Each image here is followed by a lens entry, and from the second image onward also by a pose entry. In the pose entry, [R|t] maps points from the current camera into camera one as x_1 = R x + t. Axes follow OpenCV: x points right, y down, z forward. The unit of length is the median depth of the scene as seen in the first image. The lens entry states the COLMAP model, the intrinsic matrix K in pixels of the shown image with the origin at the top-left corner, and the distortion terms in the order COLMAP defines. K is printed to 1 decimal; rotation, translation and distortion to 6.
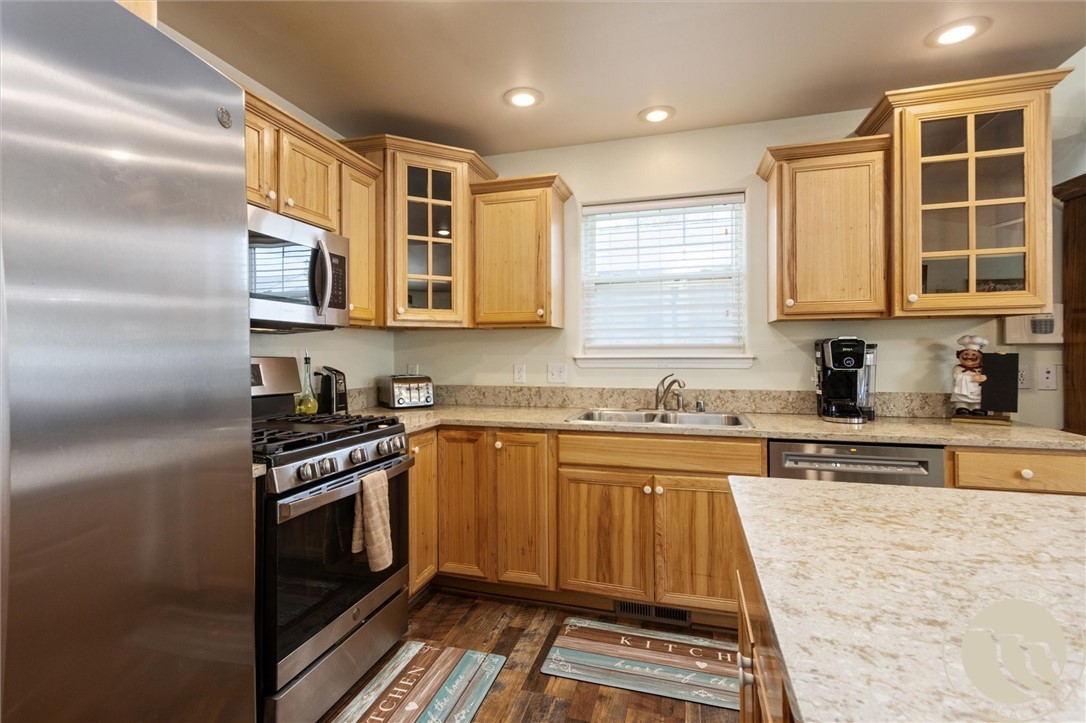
lens RADIAL K [[516.1, 0, 527.3], [0, 516.1, 349.1], [0, 0, 1]] dist [0.015828, -0.003662]
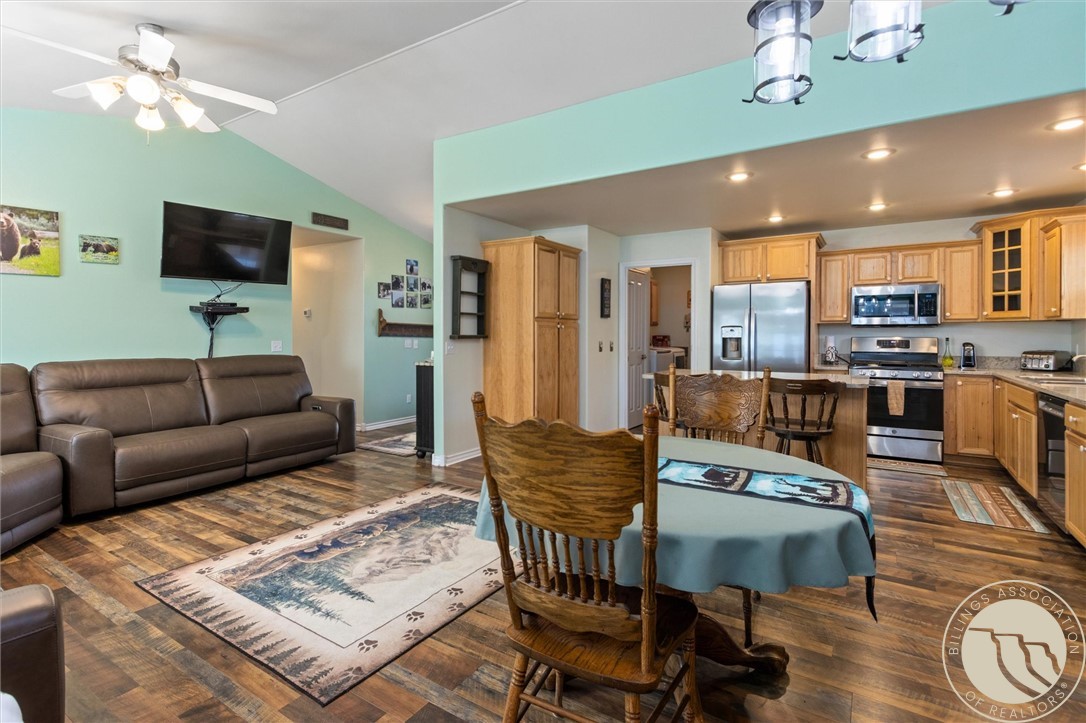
lens RADIAL K [[516.1, 0, 527.4], [0, 516.1, 338.5], [0, 0, 1]] dist [0.015828, -0.003662]
pose [[-0.273545, 0.009530, -0.961812, 2.145246], [0.005926, 0.999949, 0.008223, -0.009509], [0.961841, -0.003450, -0.273587, -0.078489]]
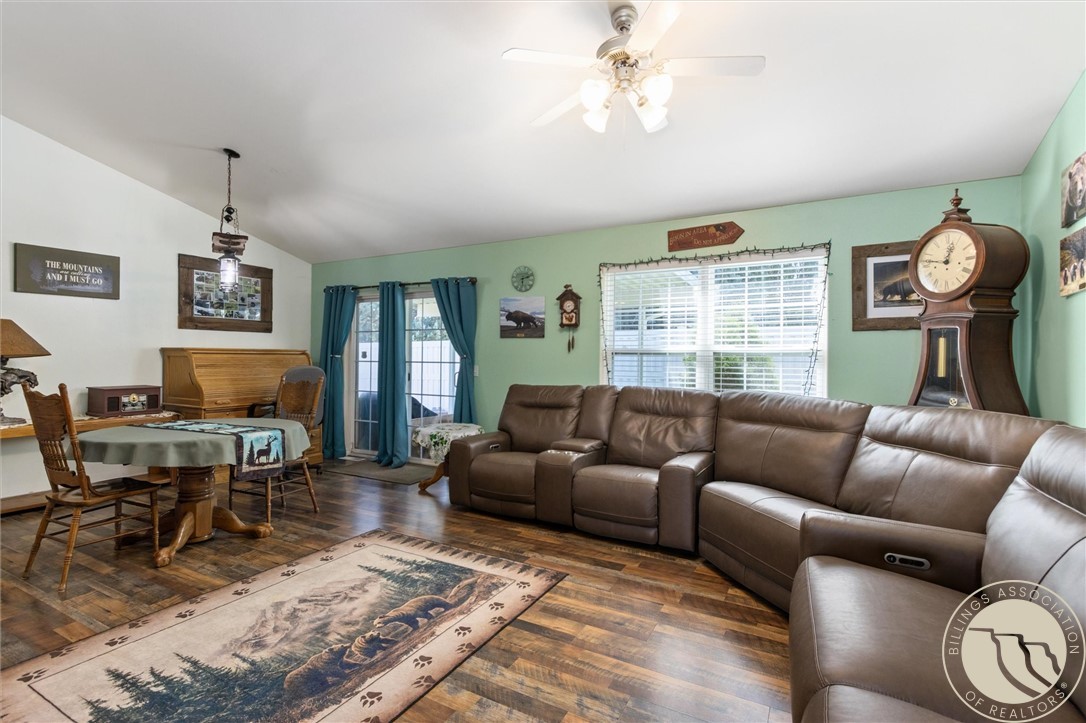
lens RADIAL K [[516.1, 0, 536.7], [0, 516.1, 351.9], [0, 0, 1]] dist [0.015828, -0.003662]
pose [[0.199068, 0.019675, 0.979788, 0.179819], [-0.016910, 0.999719, -0.016639, -0.013980], [-0.979840, -0.013256, 0.199345, -1.267269]]
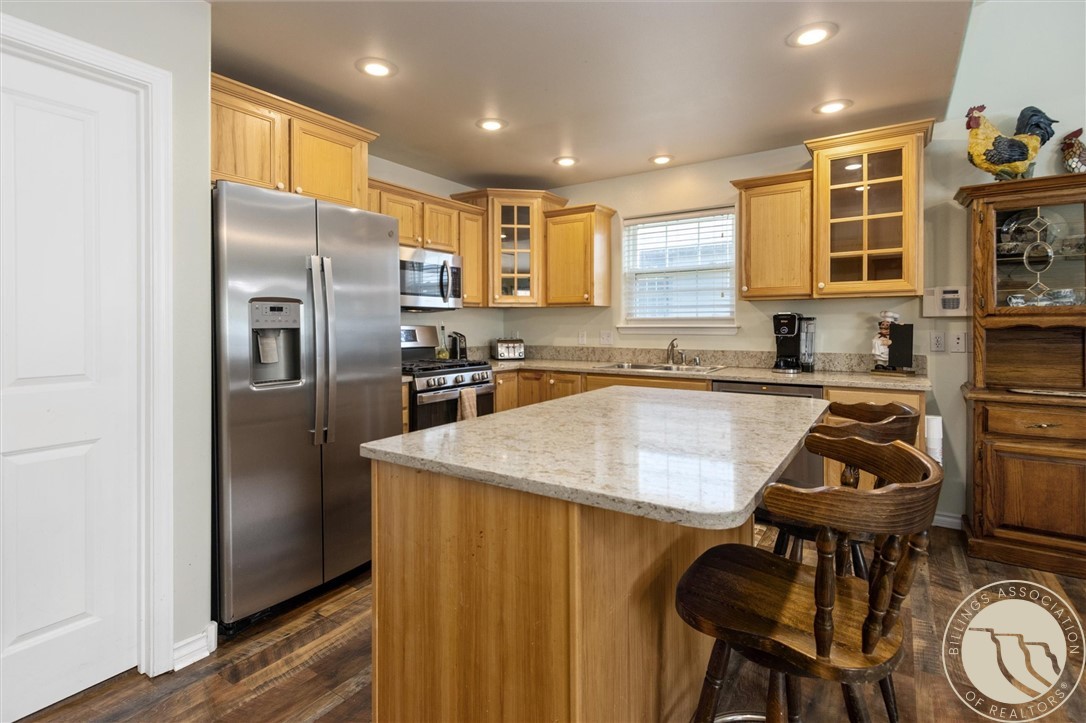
lens RADIAL K [[516.1, 0, 534.7], [0, 516.1, 323.8], [0, 0, 1]] dist [0.015828, -0.003662]
pose [[0.955266, 0.000730, -0.295747, 0.362776], [0.001543, 0.999971, 0.007452, -0.003771], [0.295744, -0.007575, 0.955237, -0.526276]]
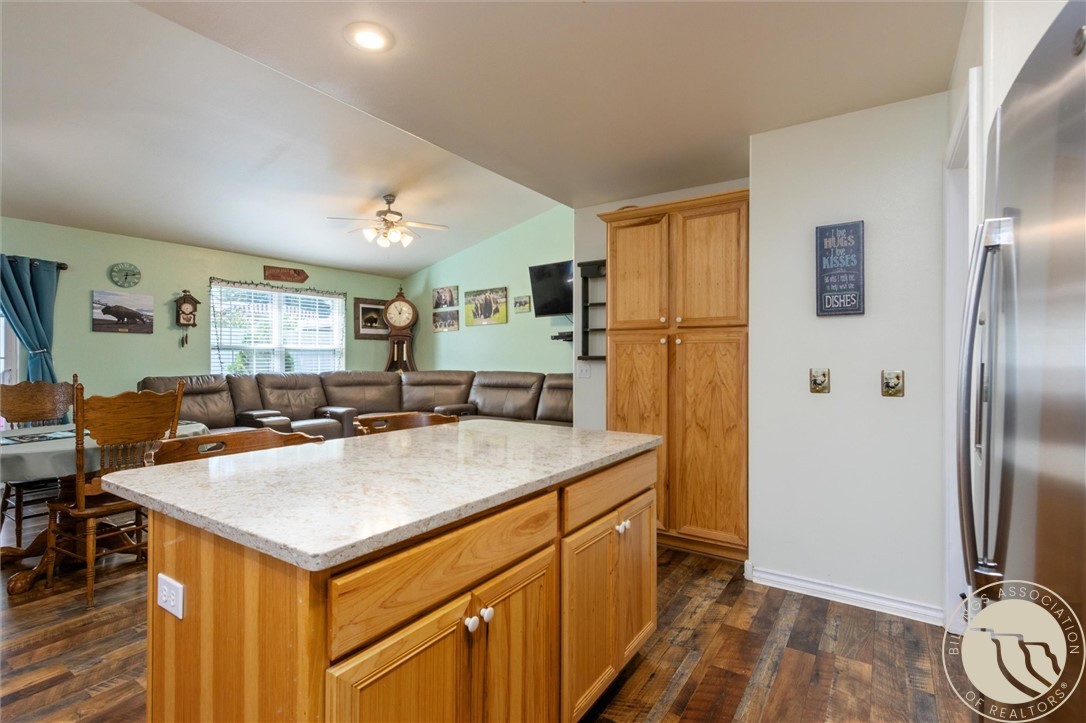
lens RADIAL K [[516.1, 0, 528.2], [0, 516.1, 357.4], [0, 0, 1]] dist [0.015828, -0.003662]
pose [[-0.959380, -0.000109, 0.282116, 0.002767], [-0.001554, 0.999987, -0.004899, 0.005774], [-0.282111, -0.005139, -0.959368, 0.798761]]
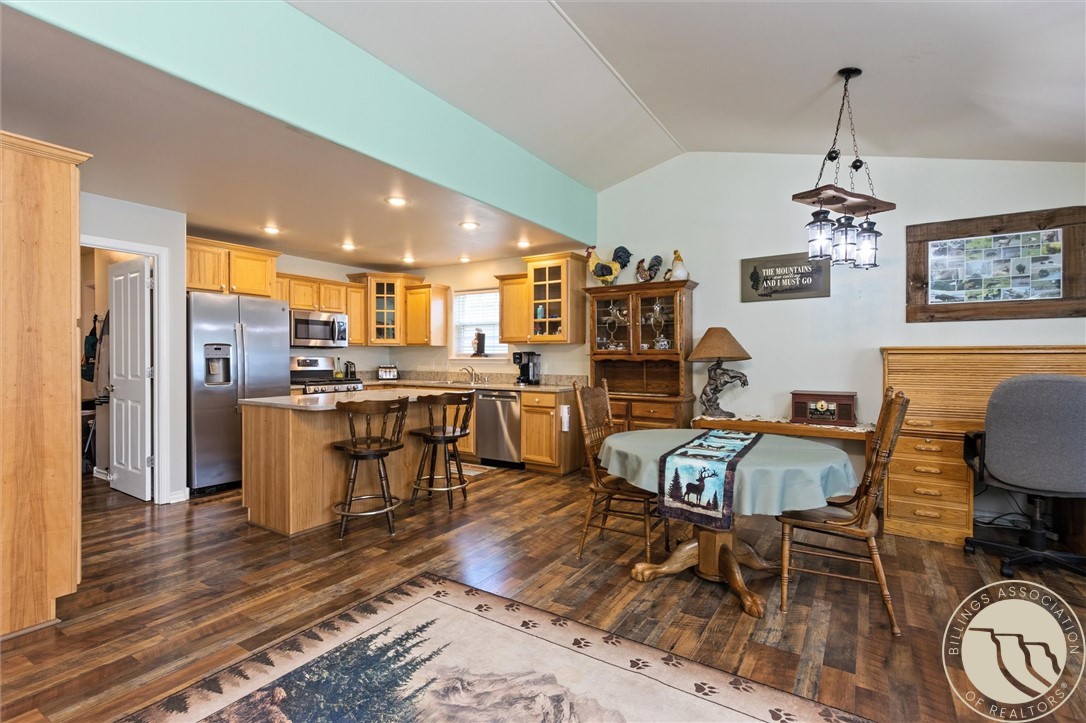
lens RADIAL K [[516.1, 0, 540.1], [0, 516.1, 361.0], [0, 0, 1]] dist [0.015828, -0.003662]
pose [[0.960835, 0.010986, -0.276905, 1.352379], [-0.006651, 0.999840, 0.016588, -0.017721], [0.277043, -0.014097, 0.960754, -1.320789]]
